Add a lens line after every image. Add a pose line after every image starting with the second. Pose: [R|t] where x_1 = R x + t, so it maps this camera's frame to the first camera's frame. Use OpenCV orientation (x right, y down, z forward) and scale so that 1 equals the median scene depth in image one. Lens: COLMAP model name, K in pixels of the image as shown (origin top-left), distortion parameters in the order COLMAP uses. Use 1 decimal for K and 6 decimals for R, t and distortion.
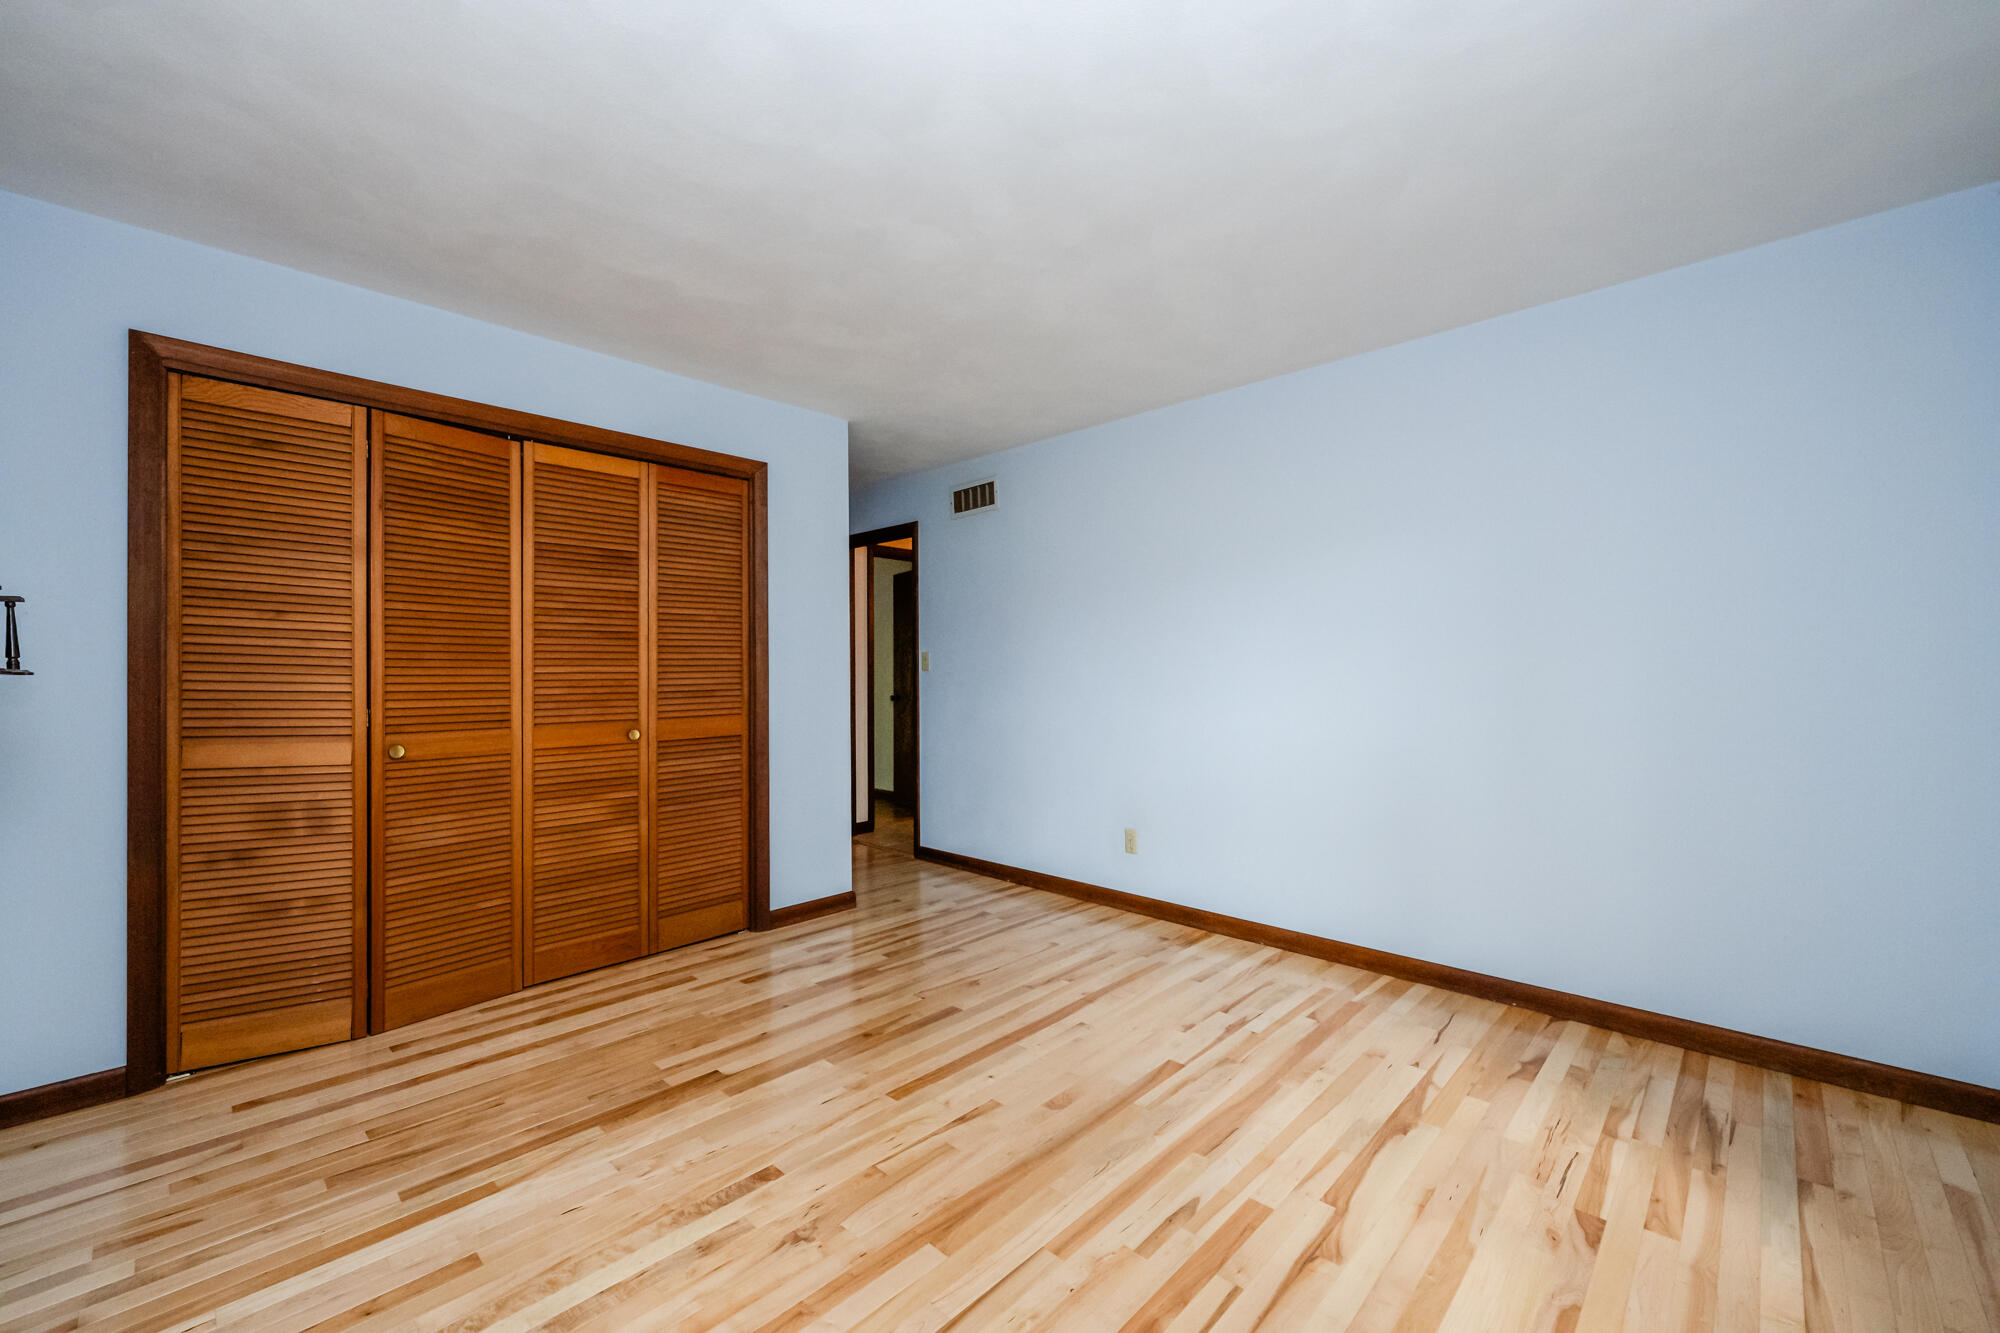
lens RADIAL K [[794.2, 0, 994.9], [0, 794.2, 676.0], [0, 0, 1]] dist [0.000426, 0.000047]
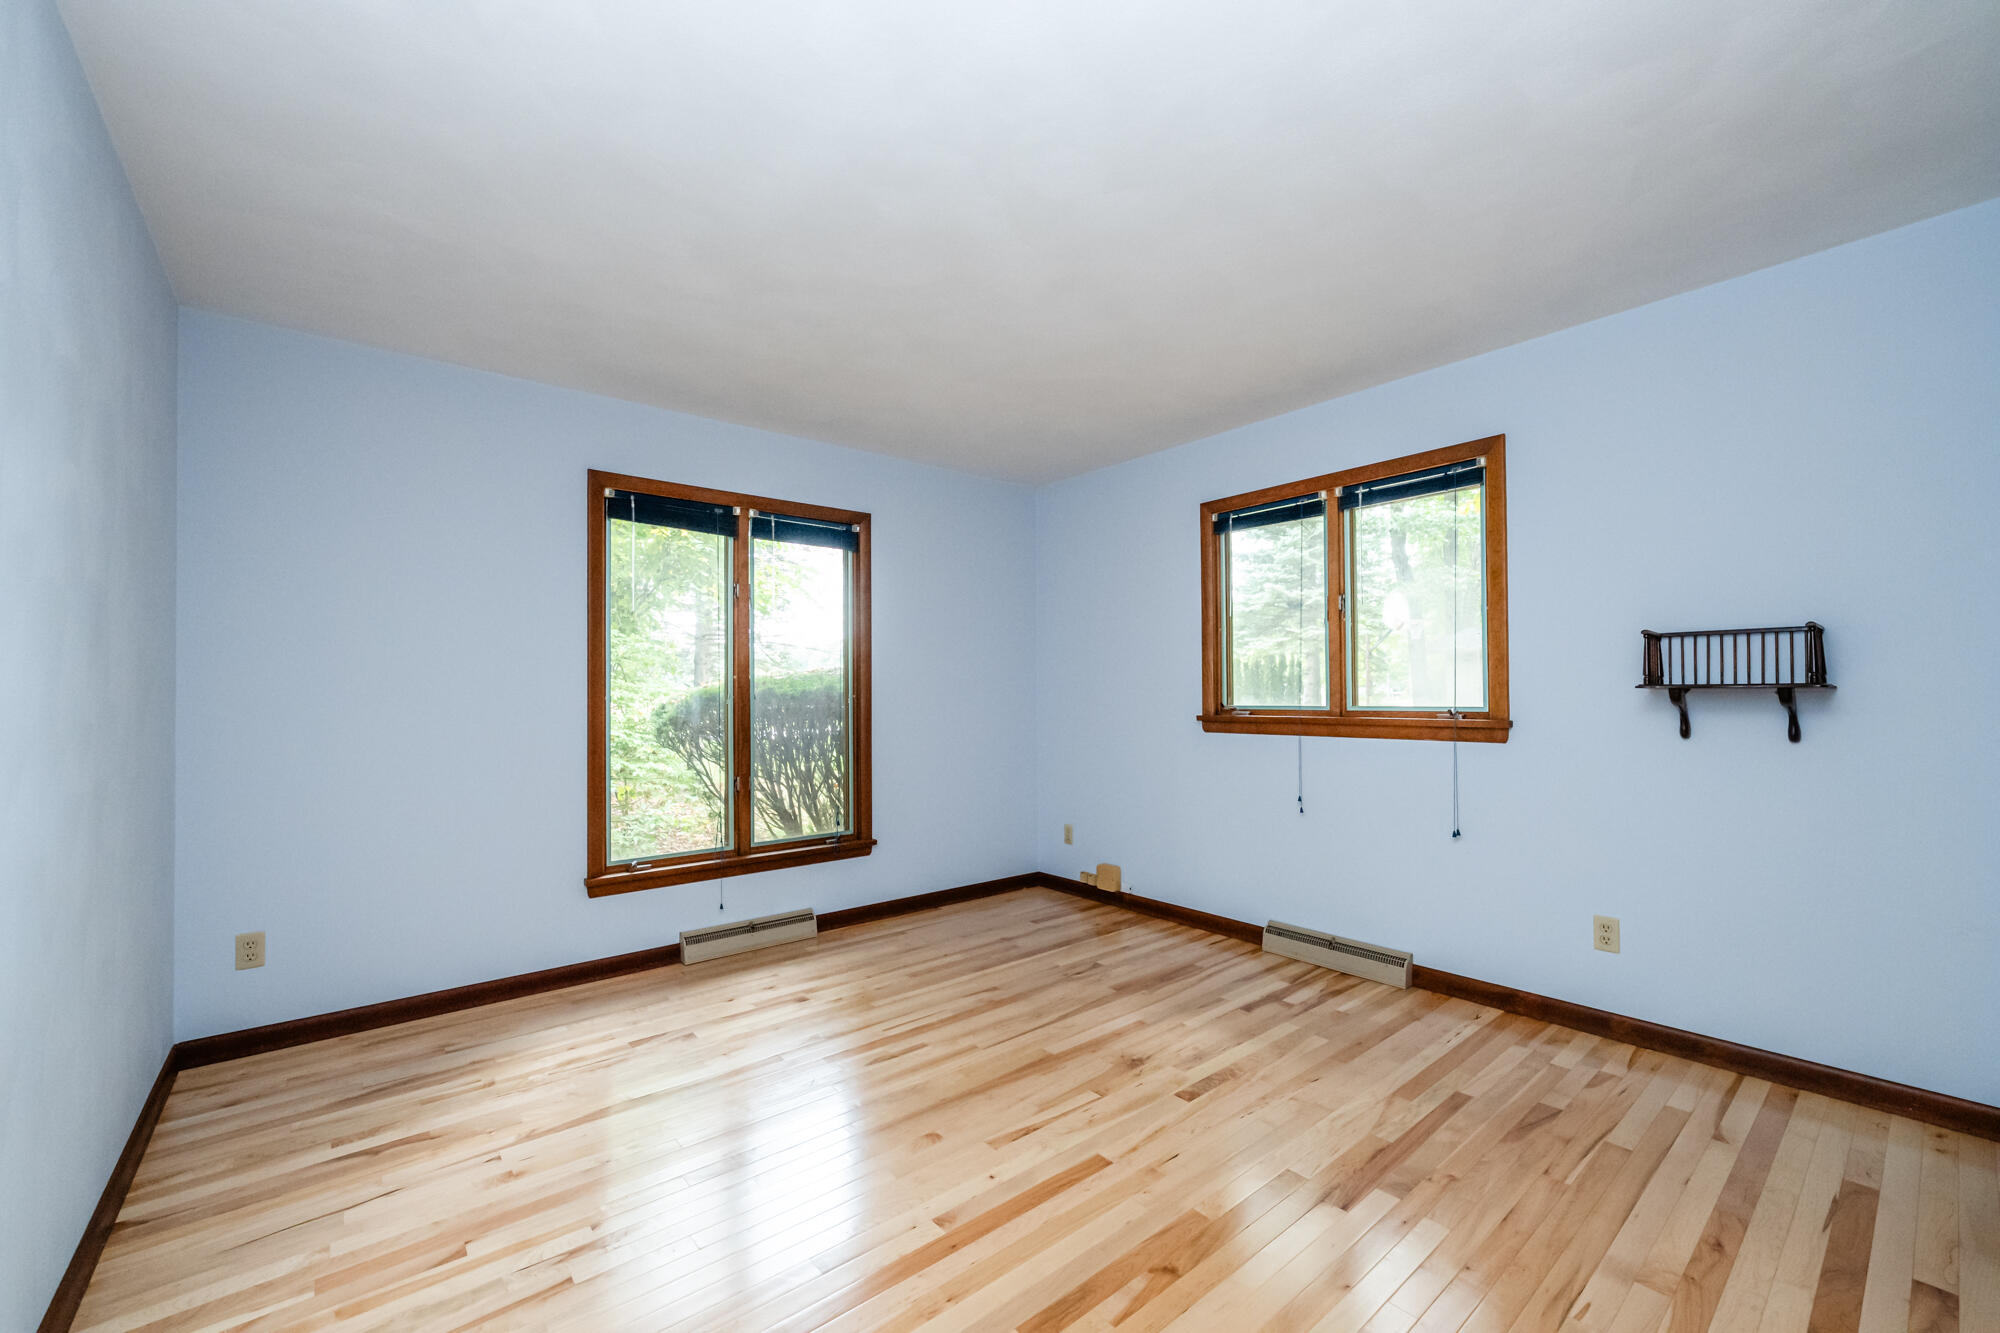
lens RADIAL K [[794.2, 0, 997.3], [0, 794.2, 679.8], [0, 0, 1]] dist [0.000426, 0.000047]
pose [[-0.993679, 0.010537, 0.111759, -0.119374], [0.009504, 0.999907, -0.009769, -0.012281], [-0.111852, -0.008646, -0.993687, 1.993853]]
